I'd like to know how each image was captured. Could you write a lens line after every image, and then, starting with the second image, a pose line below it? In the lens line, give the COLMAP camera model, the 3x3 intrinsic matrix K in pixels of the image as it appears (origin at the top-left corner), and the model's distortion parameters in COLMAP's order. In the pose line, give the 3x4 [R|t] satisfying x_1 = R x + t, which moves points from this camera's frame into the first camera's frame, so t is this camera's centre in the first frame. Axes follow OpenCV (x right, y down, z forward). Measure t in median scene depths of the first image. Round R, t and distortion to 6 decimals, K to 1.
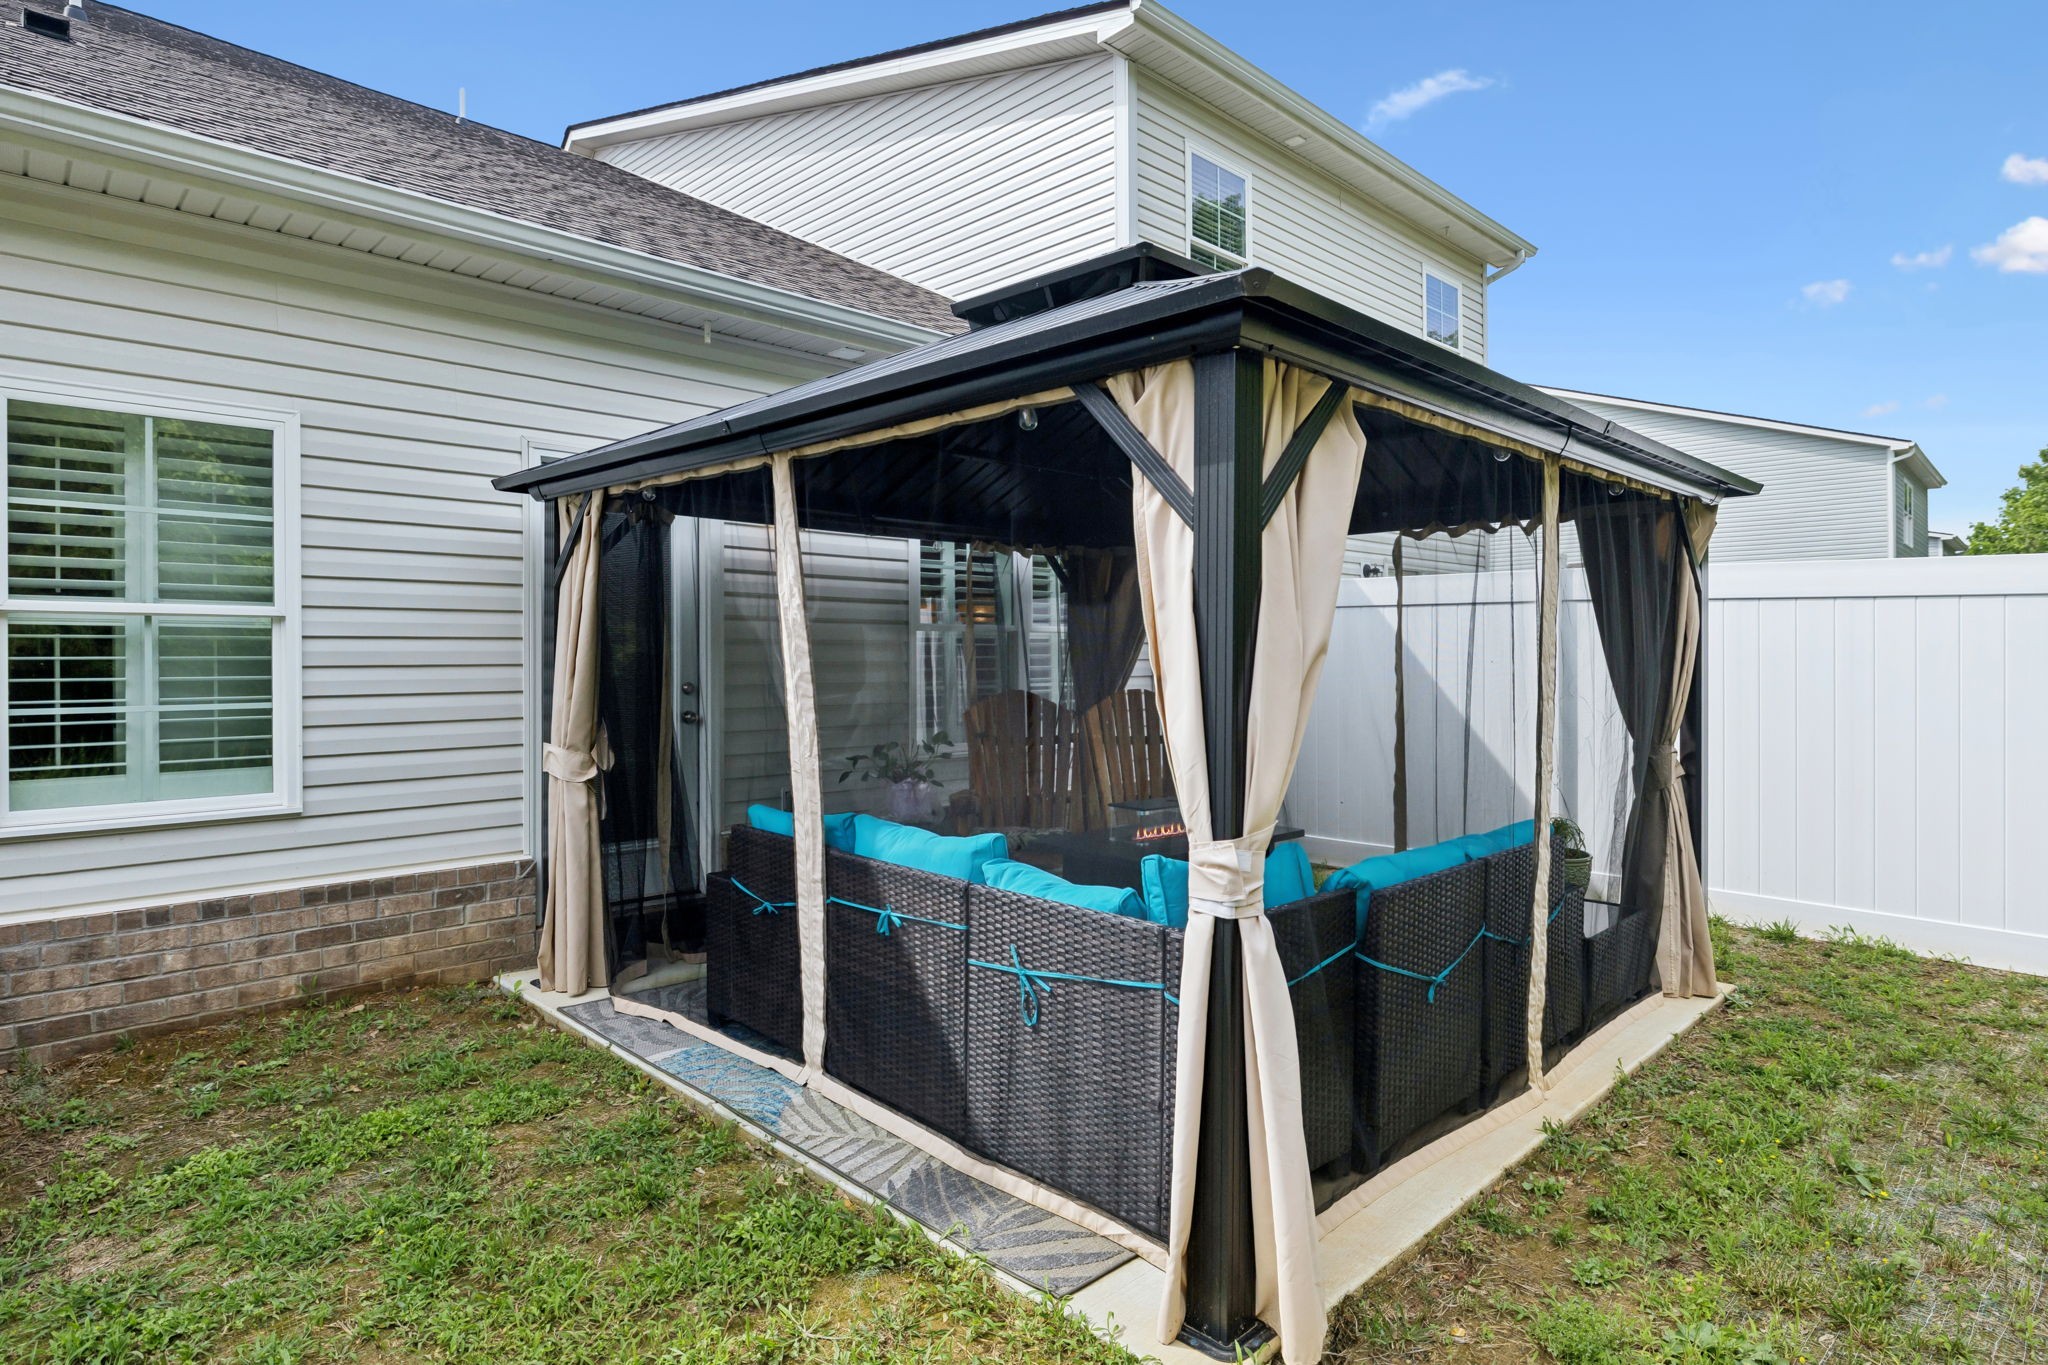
lens RADIAL K [[1104.1, 0, 1003.7], [0, 1104.1, 639.1], [0, 0, 1]] dist [-0.000520, -0.001104]
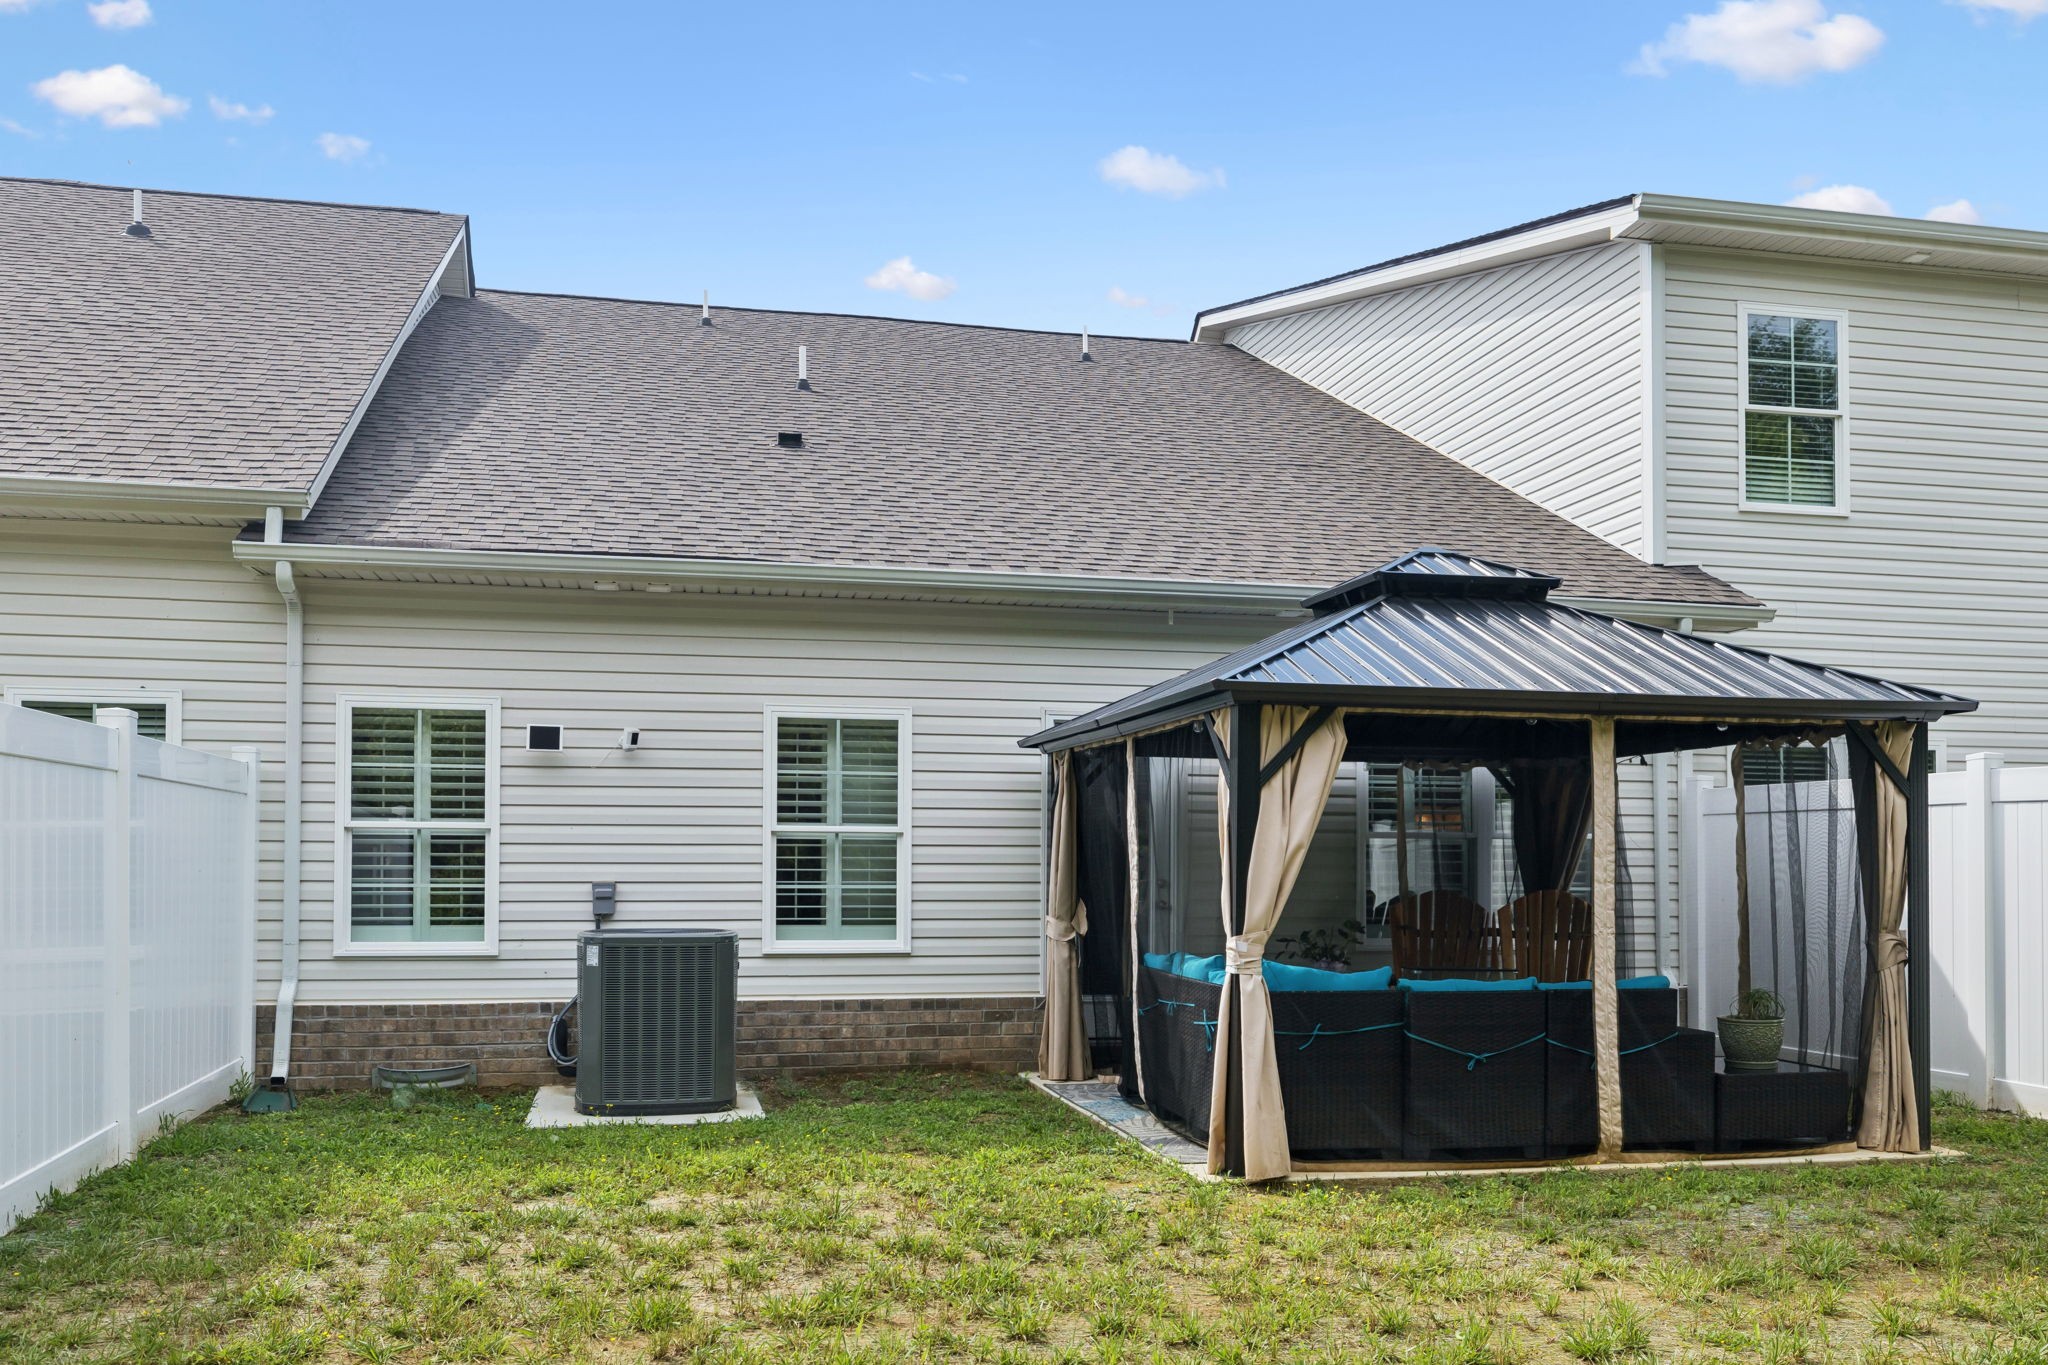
lens RADIAL K [[1638.5, 0, 1023.5], [0, 1638.5, 684.1], [0, 0, 1]] dist [0.000072, 0.003802]
pose [[0.850568, -0.056745, -0.522795, 0.798072], [0.002497, 0.994585, -0.103893, 0.013681], [0.525860, 0.087063, 0.846104, -1.000923]]
